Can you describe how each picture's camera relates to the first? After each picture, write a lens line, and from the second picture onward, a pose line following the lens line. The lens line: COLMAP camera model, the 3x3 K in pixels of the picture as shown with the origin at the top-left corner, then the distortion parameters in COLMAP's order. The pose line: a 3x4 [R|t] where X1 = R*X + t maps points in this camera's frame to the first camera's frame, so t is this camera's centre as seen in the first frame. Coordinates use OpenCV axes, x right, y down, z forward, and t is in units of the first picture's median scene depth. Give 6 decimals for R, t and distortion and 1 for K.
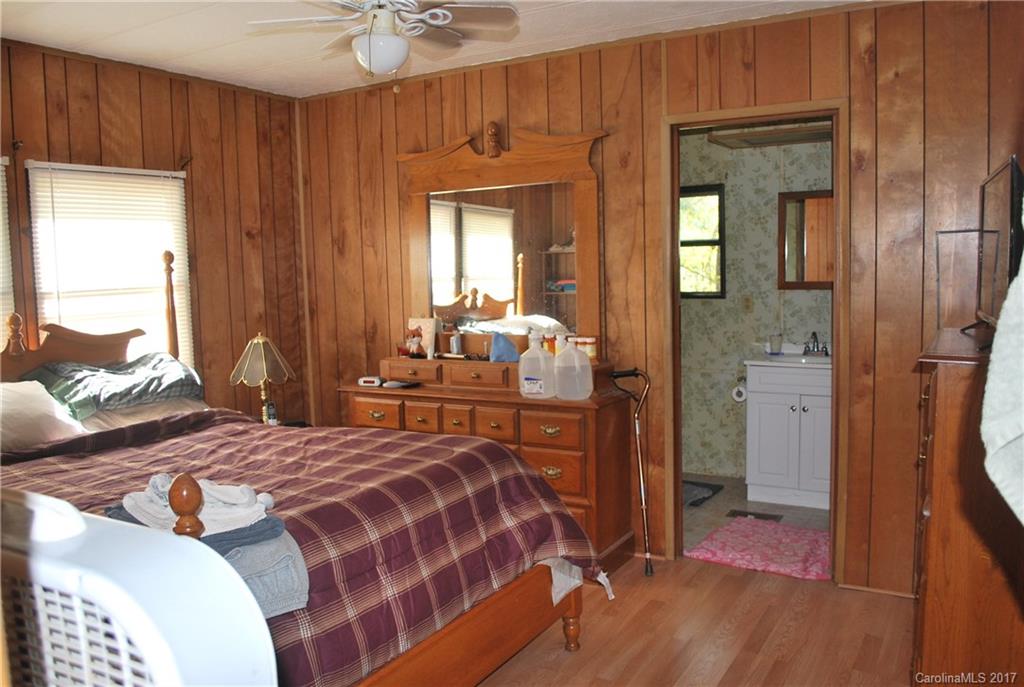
lens RADIAL K [[814.3, 0, 515.1], [0, 814.3, 342.0], [0, 0, 1]] dist [-0.079476, 0.000581]
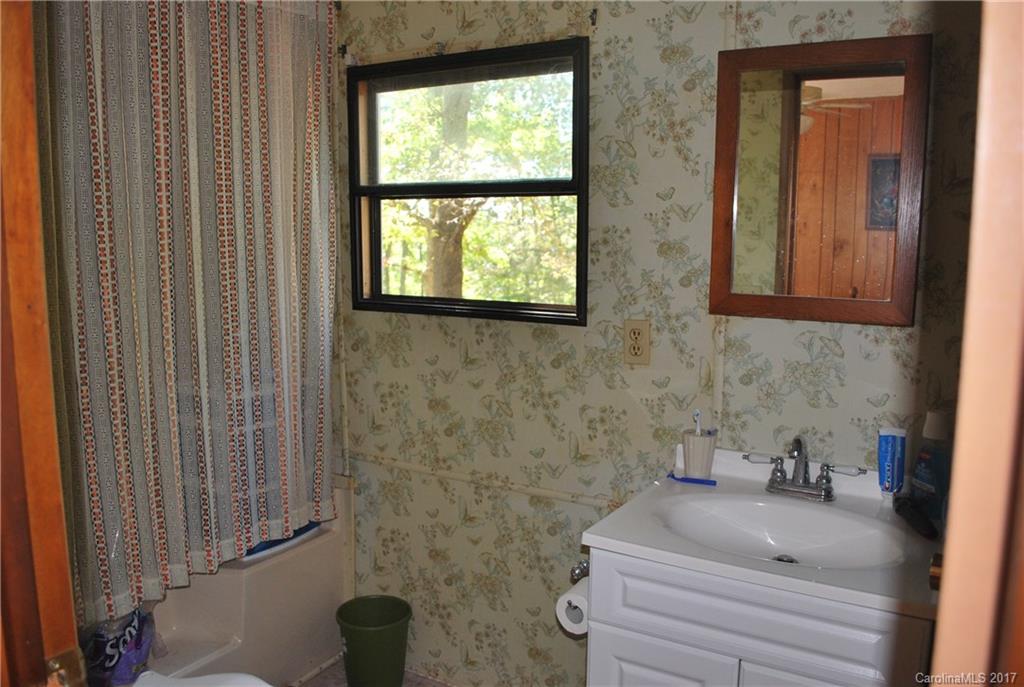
lens RADIAL K [[814.3, 0, 508.2], [0, 814.3, 344.0], [0, 0, 1]] dist [-0.079476, 0.000581]
pose [[0.999547, 0.025257, -0.016378, 0.232641], [-0.024116, 0.997499, 0.066433, -0.072231], [0.018015, -0.066008, 0.997656, 0.604618]]
